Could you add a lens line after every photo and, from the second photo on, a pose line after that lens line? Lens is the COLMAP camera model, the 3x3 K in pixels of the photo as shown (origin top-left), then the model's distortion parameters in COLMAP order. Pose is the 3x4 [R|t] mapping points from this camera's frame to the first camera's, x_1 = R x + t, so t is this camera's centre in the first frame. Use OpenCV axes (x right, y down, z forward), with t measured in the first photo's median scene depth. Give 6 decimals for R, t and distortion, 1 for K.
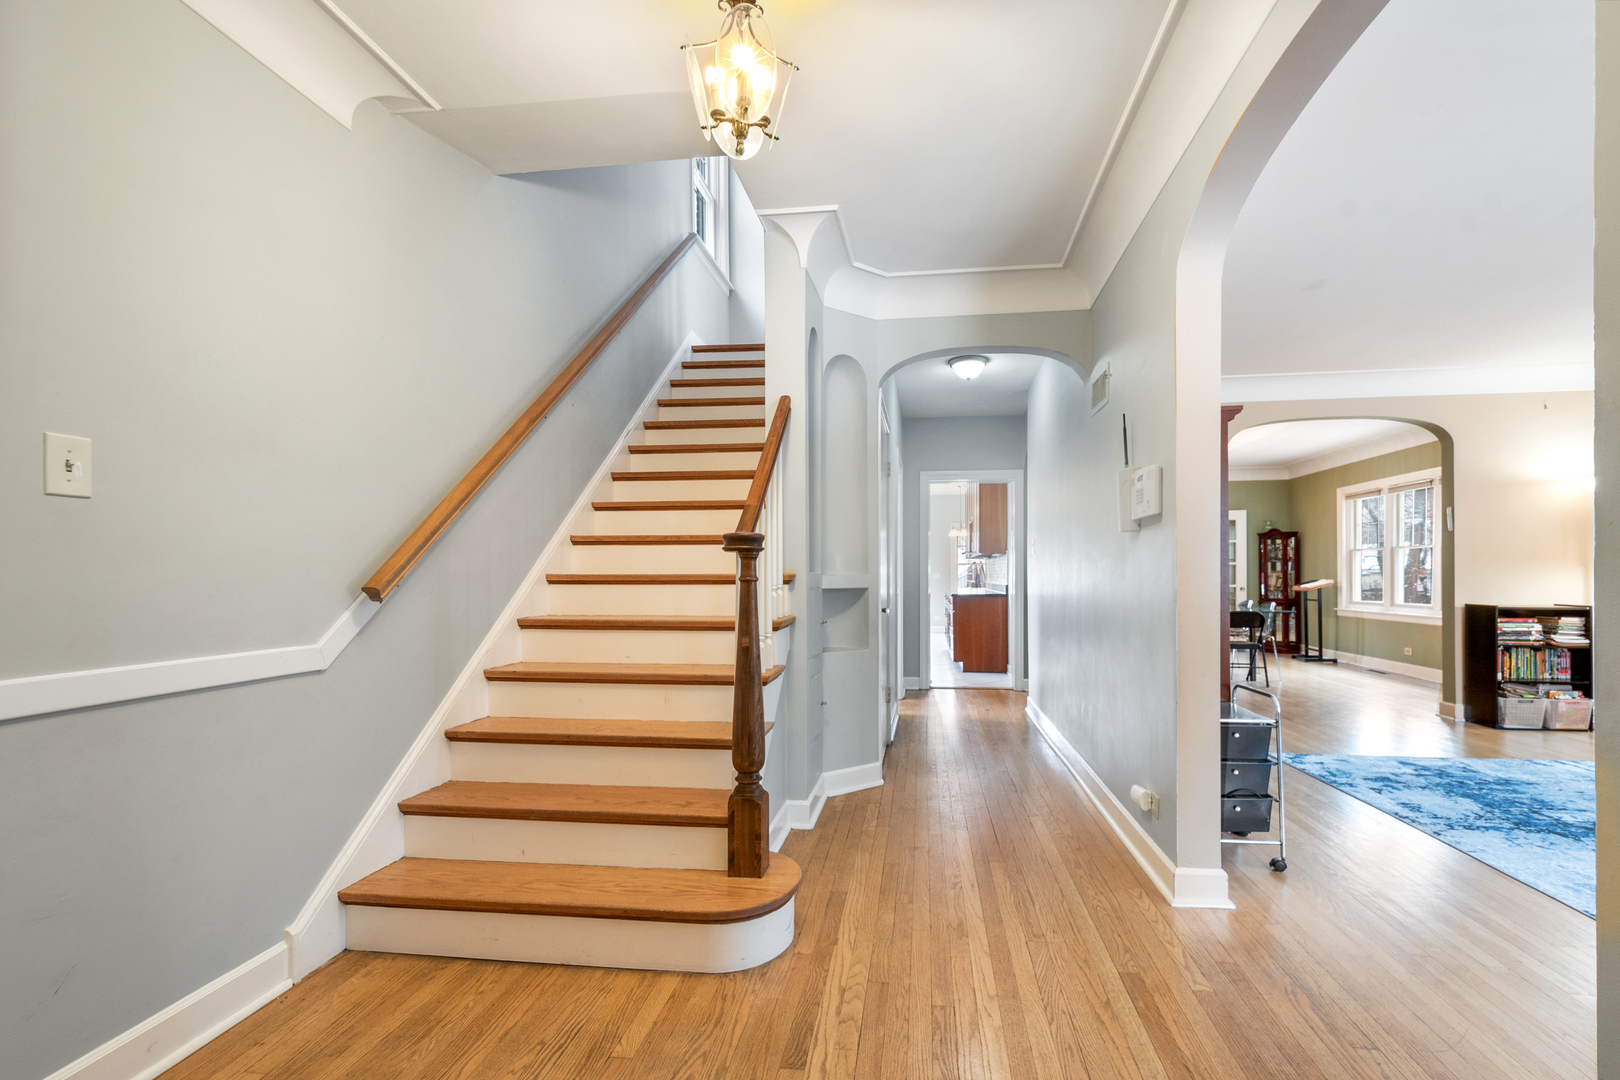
lens RADIAL K [[710.5, 0, 848.1], [0, 710.5, 573.7], [0, 0, 1]] dist [0.016129, -0.004751]
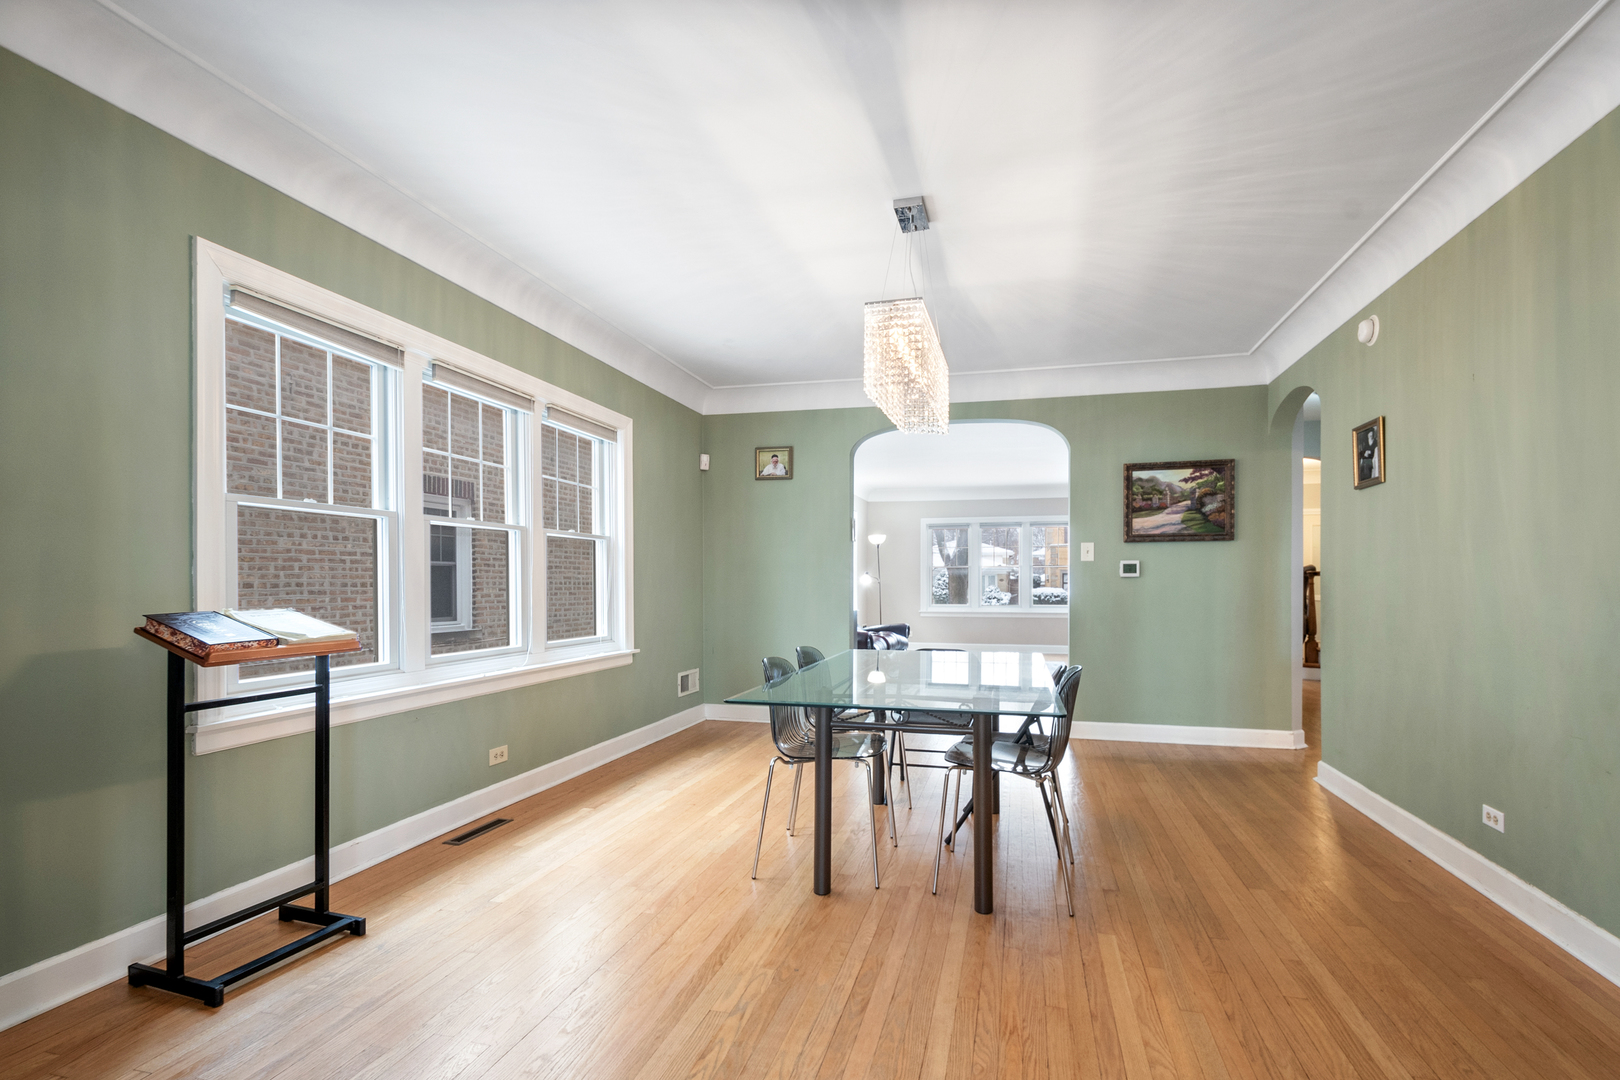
lens RADIAL K [[710.5, 0, 843.2], [0, 710.5, 589.4], [0, 0, 1]] dist [0.016129, -0.004751]
pose [[-0.991201, 0.002169, 0.132347, 0.774830], [0.003351, 0.999956, 0.008710, 0.000706], [-0.132323, 0.009077, -0.991165, 2.172528]]
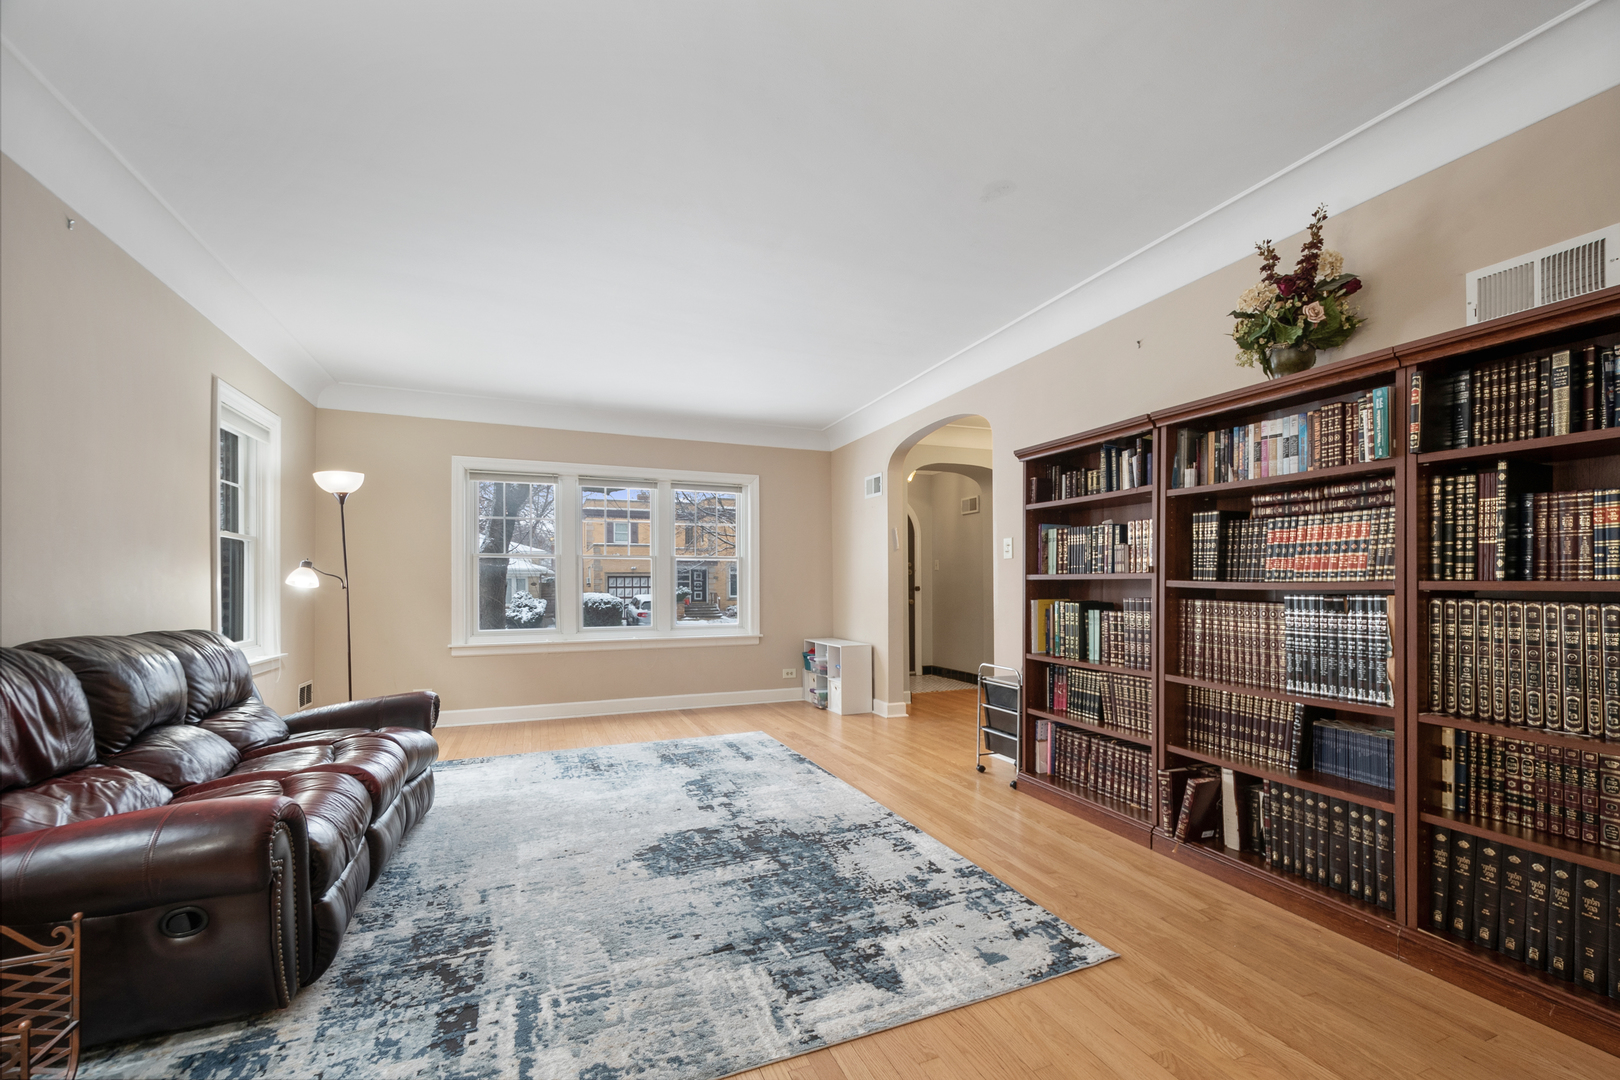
lens RADIAL K [[710.5, 0, 844.8], [0, 710.5, 585.9], [0, 0, 1]] dist [0.016129, -0.004751]
pose [[-0.867317, 0.006704, -0.497712, 0.852160], [0.006909, 0.999975, 0.001430, -0.000562], [0.497709, -0.002199, -0.867341, 1.148015]]
